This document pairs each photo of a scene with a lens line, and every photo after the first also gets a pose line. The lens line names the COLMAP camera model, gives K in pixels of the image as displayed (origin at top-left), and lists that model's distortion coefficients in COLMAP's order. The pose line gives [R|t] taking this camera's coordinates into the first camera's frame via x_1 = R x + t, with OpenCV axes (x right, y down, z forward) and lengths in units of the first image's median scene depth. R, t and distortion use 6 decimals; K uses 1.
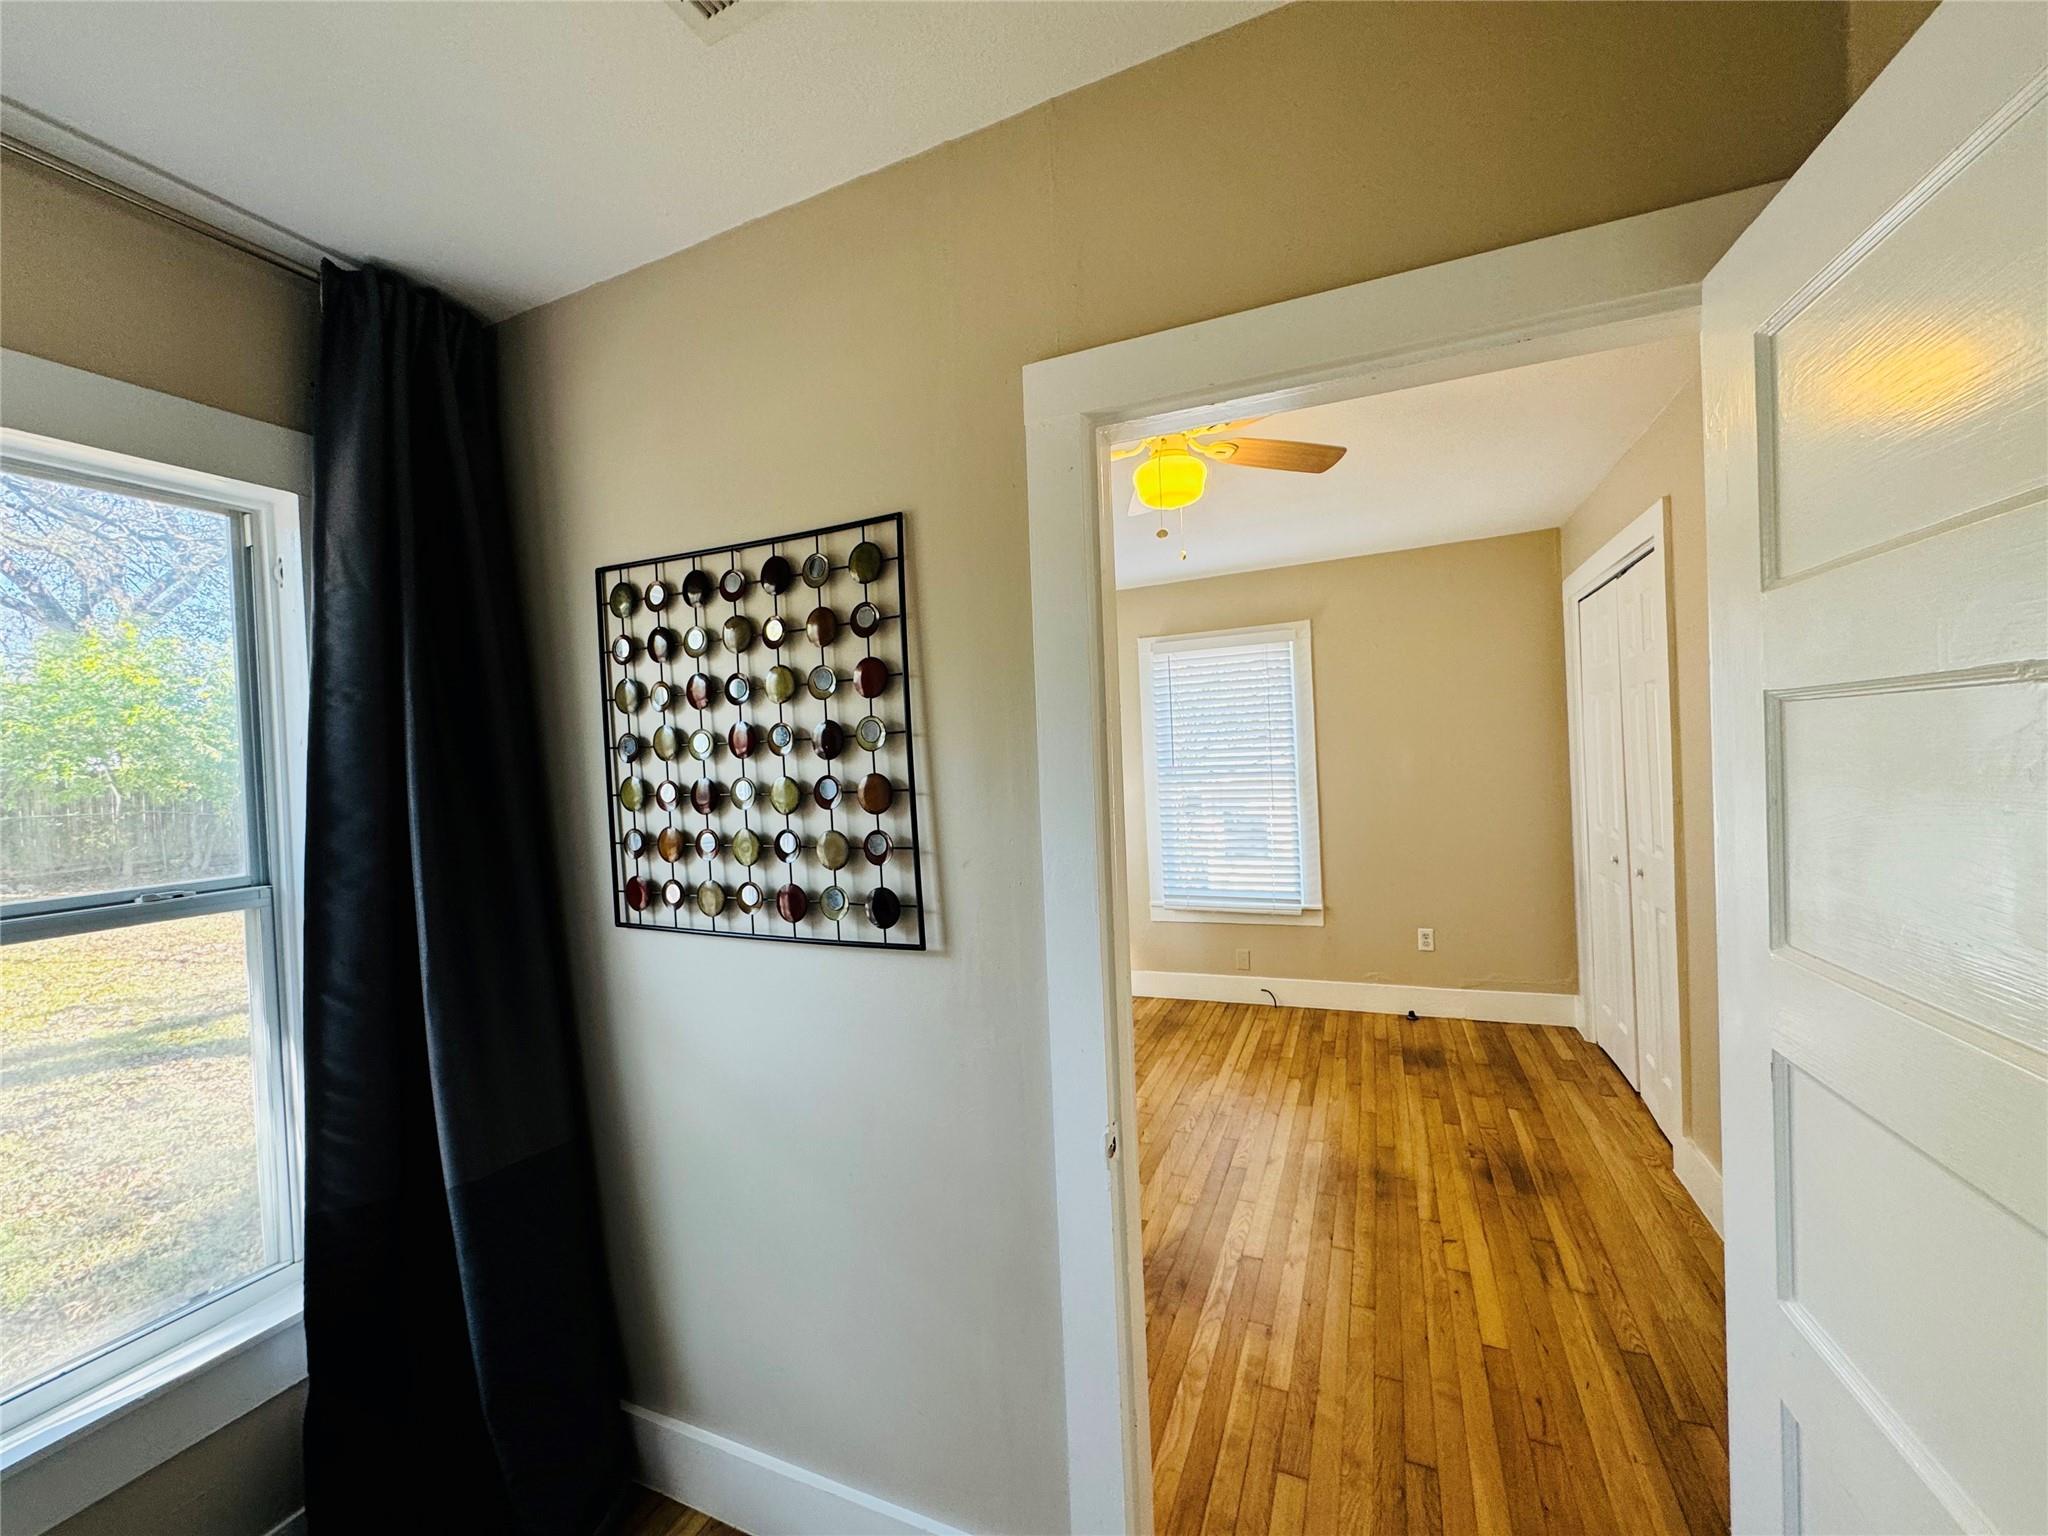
lens RADIAL K [[821.3, 0, 1020.2], [0, 821.3, 769.9], [0, 0, 1]] dist [-0.001887, -0.000270]
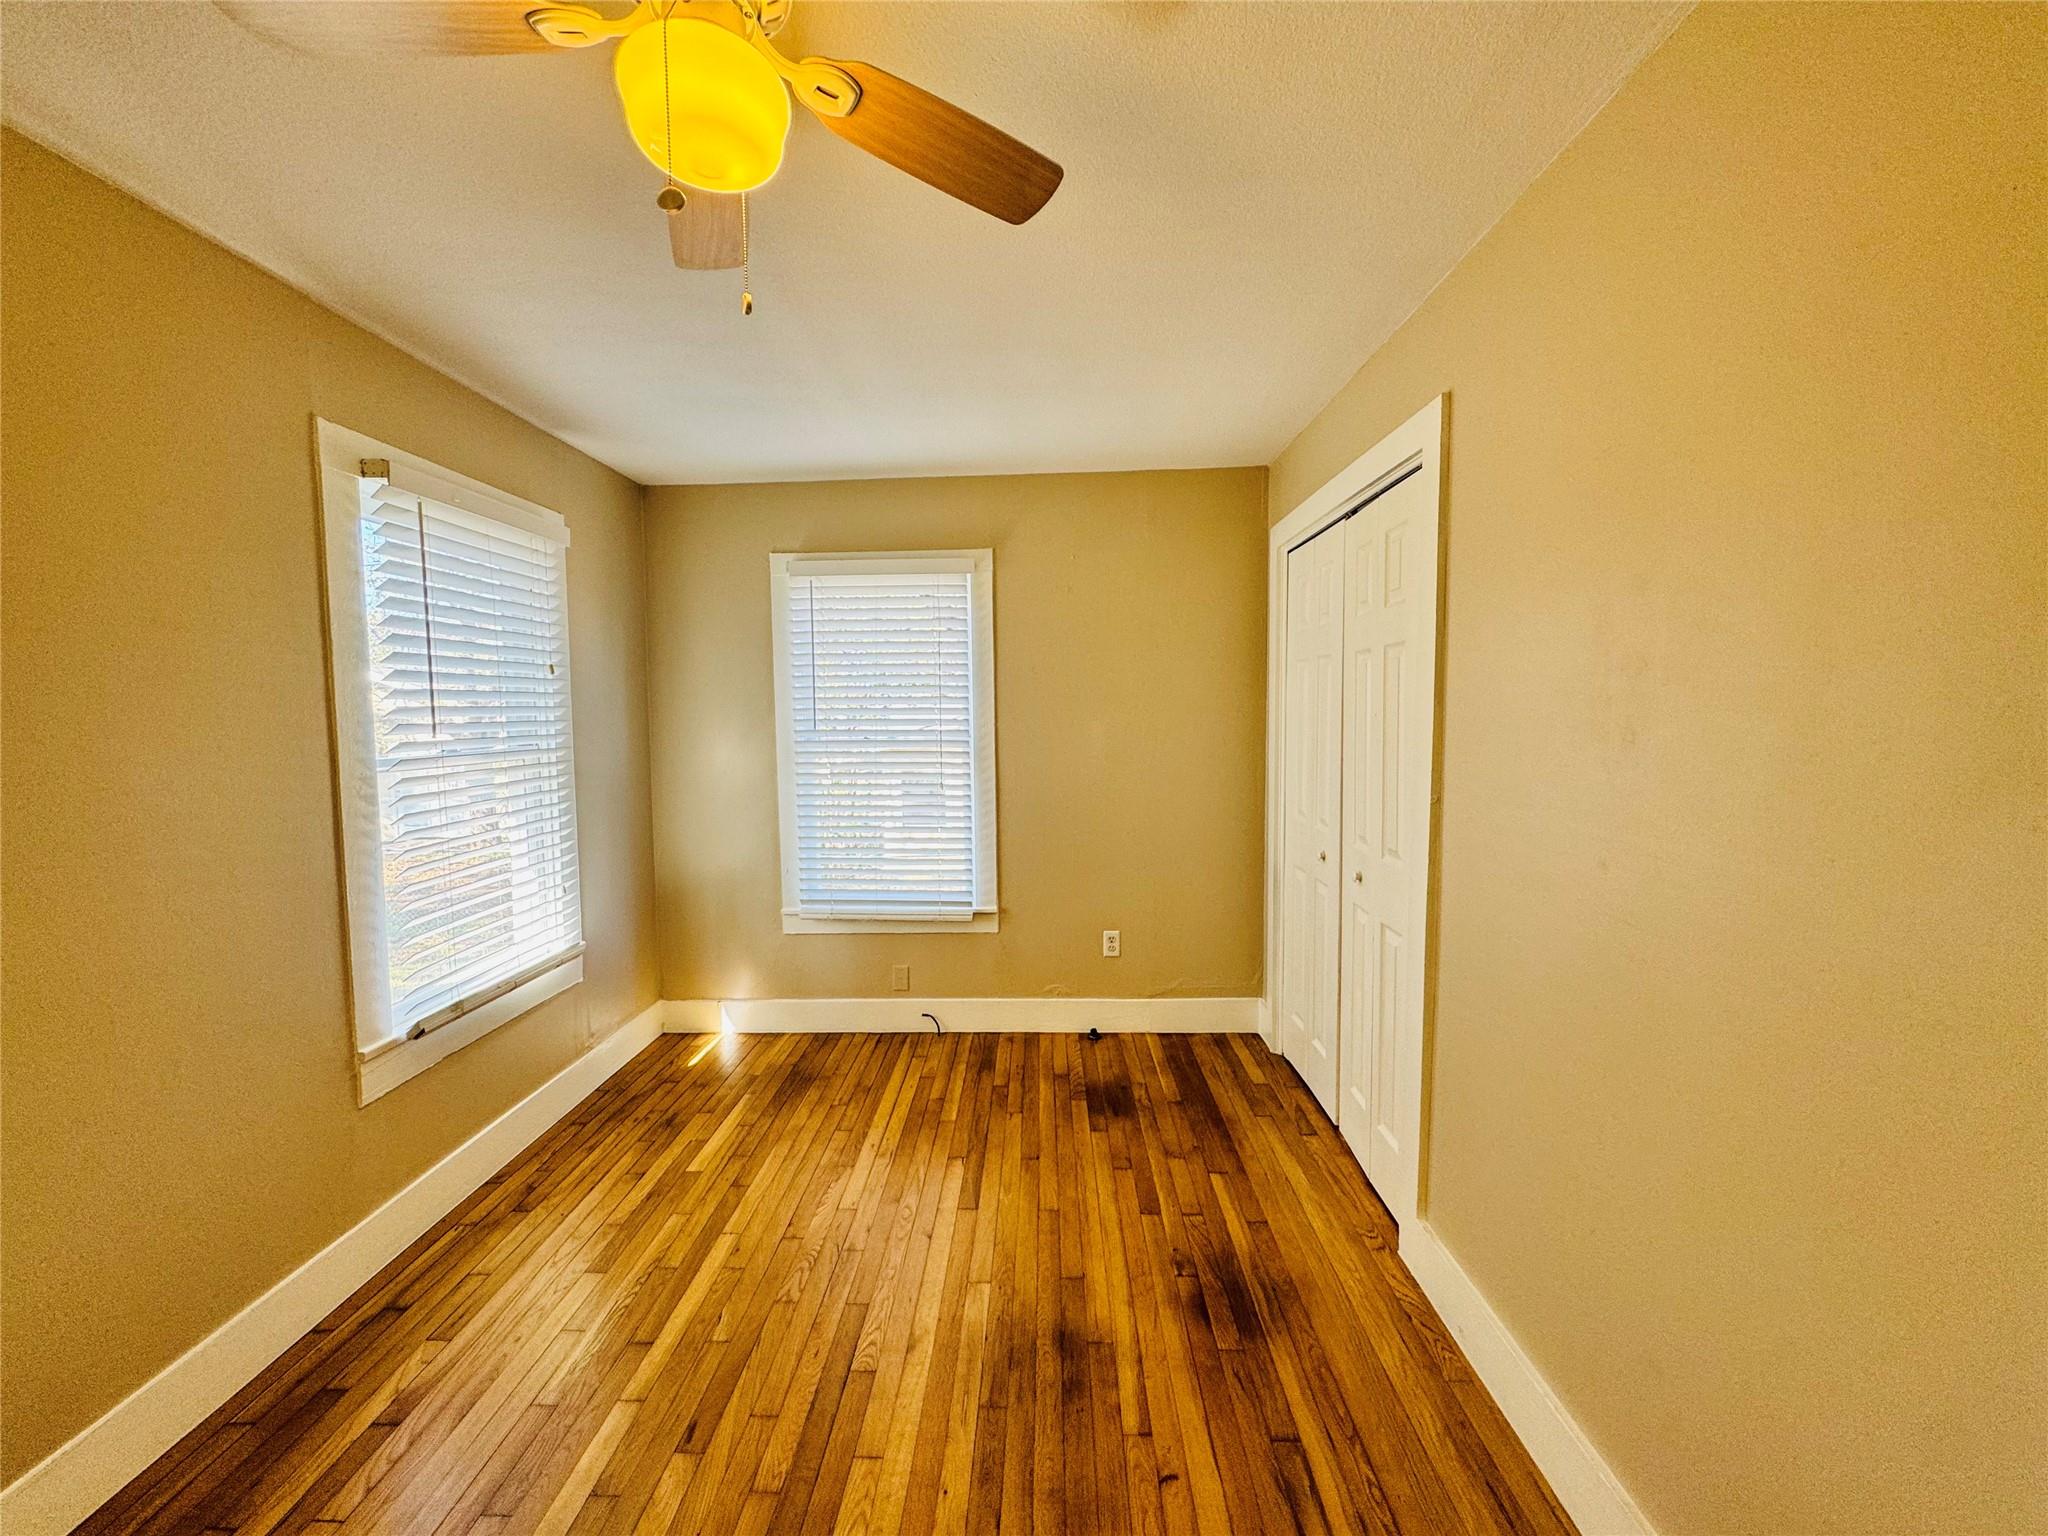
lens RADIAL K [[821.3, 0, 1021.7], [0, 821.3, 764.7], [0, 0, 1]] dist [-0.001887, -0.000270]
pose [[0.928645, 0.011332, 0.370796, 0.118363], [-0.028393, 0.998773, 0.040585, -0.011447], [-0.369881, -0.048217, 0.927827, 0.330457]]
